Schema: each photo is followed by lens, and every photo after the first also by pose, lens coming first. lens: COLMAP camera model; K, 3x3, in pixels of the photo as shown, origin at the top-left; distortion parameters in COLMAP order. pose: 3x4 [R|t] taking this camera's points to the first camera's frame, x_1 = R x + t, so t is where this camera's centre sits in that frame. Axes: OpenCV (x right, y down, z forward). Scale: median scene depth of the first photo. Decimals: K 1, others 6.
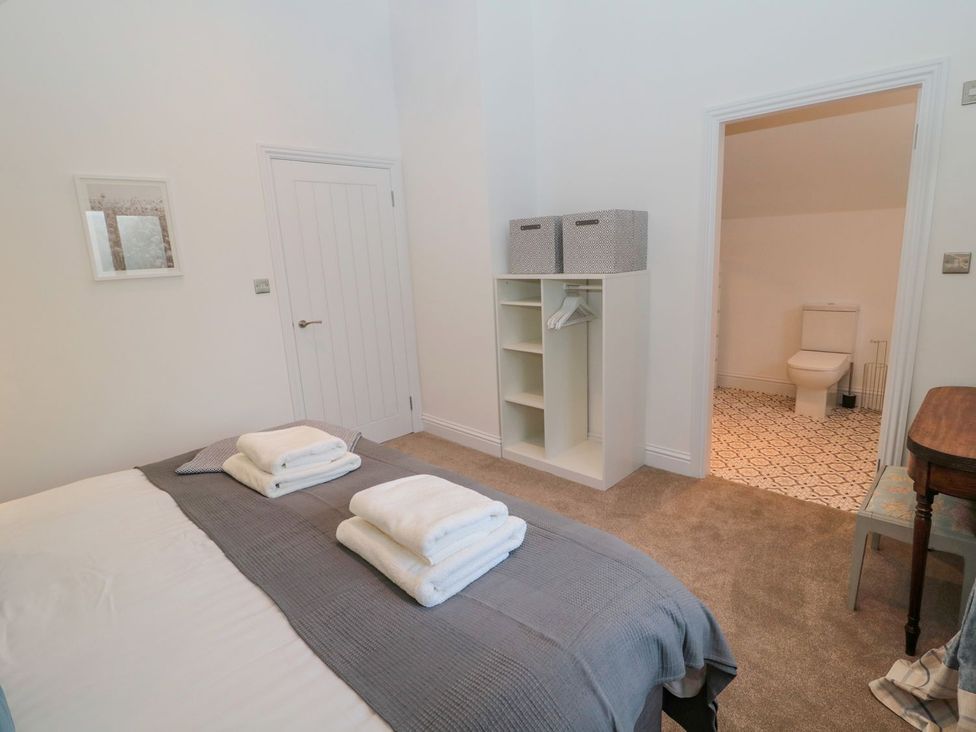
lens RADIAL K [[510.1, 0, 490.7], [0, 510.1, 361.8], [0, 0, 1]] dist [0.000764, -0.010567]
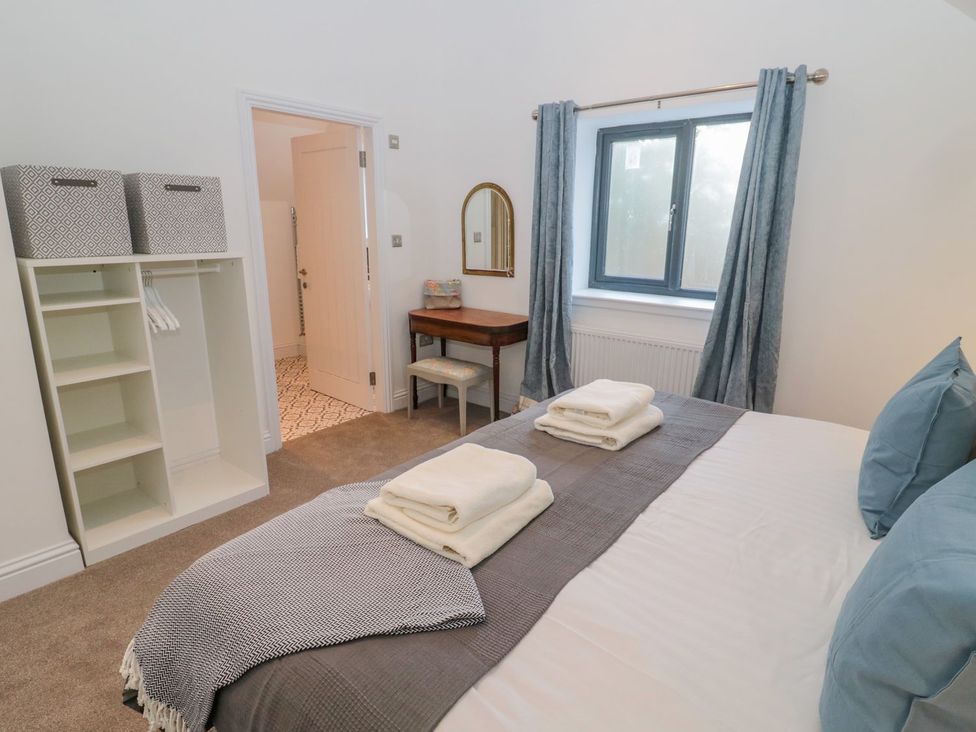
lens RADIAL K [[545.8, 0, 494.4], [0, 545.8, 363.2], [0, 0, 1]] dist [-0.003221, -0.002165]
pose [[-0.104058, -0.203391, 0.973552, -0.710402], [0.205344, 0.953382, 0.221126, -0.098557], [-0.973142, 0.222923, -0.057441, 0.616219]]
